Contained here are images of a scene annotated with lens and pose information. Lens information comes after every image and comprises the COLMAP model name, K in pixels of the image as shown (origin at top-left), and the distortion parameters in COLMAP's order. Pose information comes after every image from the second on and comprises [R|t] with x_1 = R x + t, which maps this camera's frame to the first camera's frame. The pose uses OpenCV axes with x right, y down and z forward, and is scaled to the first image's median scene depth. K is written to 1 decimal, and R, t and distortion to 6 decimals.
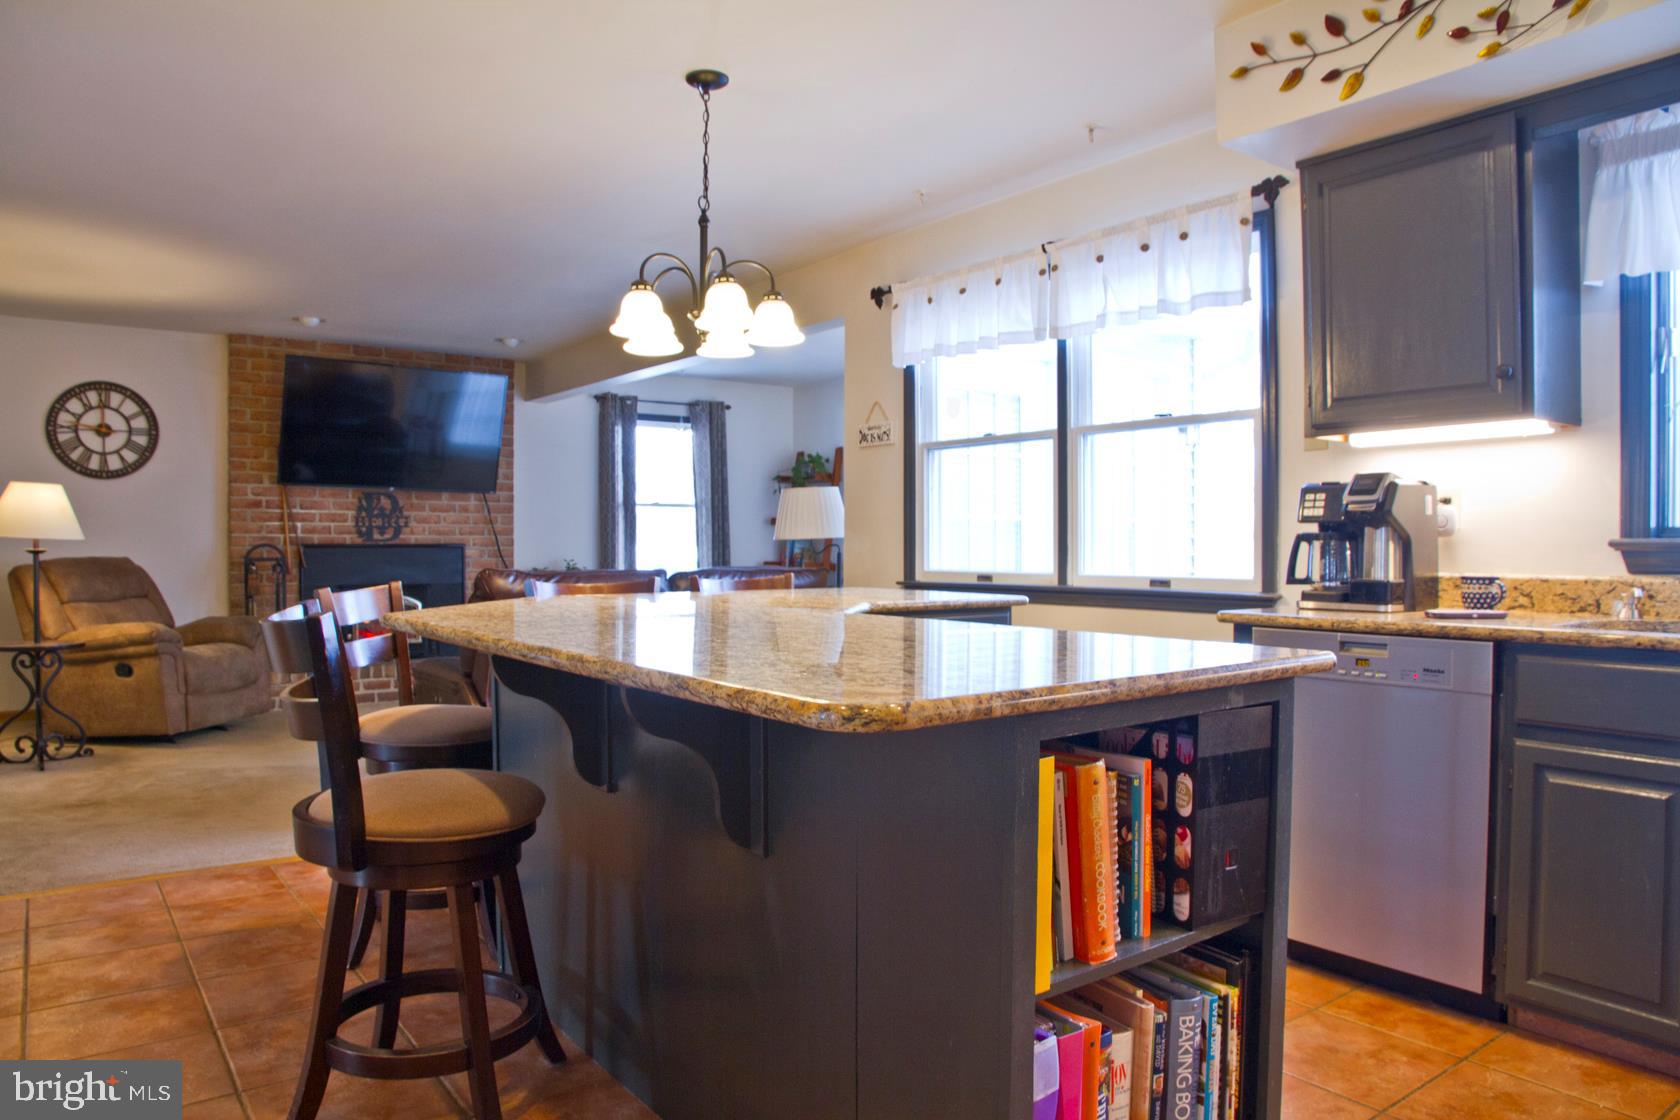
lens RADIAL K [[1148.5, 0, 846.1], [0, 1148.5, 568.0], [0, 0, 1]] dist [-0.120230, 0.070079]
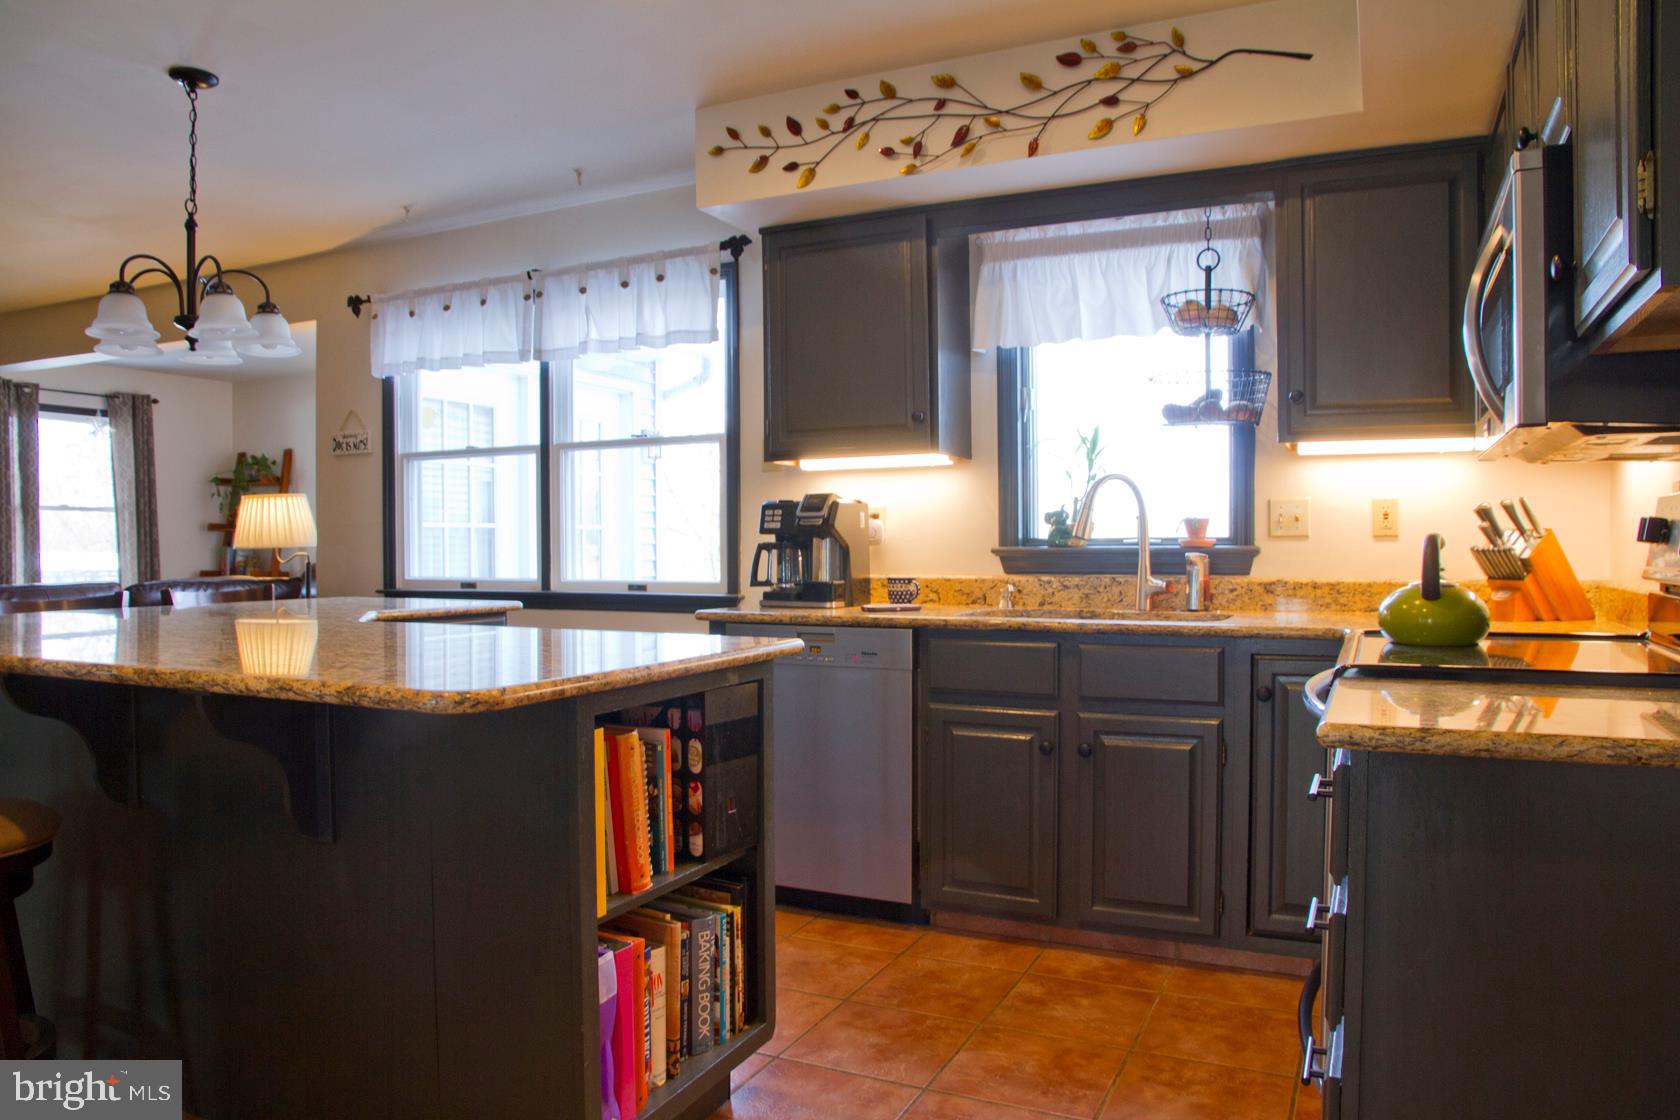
lens RADIAL K [[1148.5, 0, 846.1], [0, 1148.5, 568.0], [0, 0, 1]] dist [-0.120230, 0.070079]
pose [[0.889500, -0.012283, 0.456769, -0.077266], [0.013719, 0.999906, 0.000173, -0.004275], [-0.456729, 0.006113, 0.889585, -0.124463]]
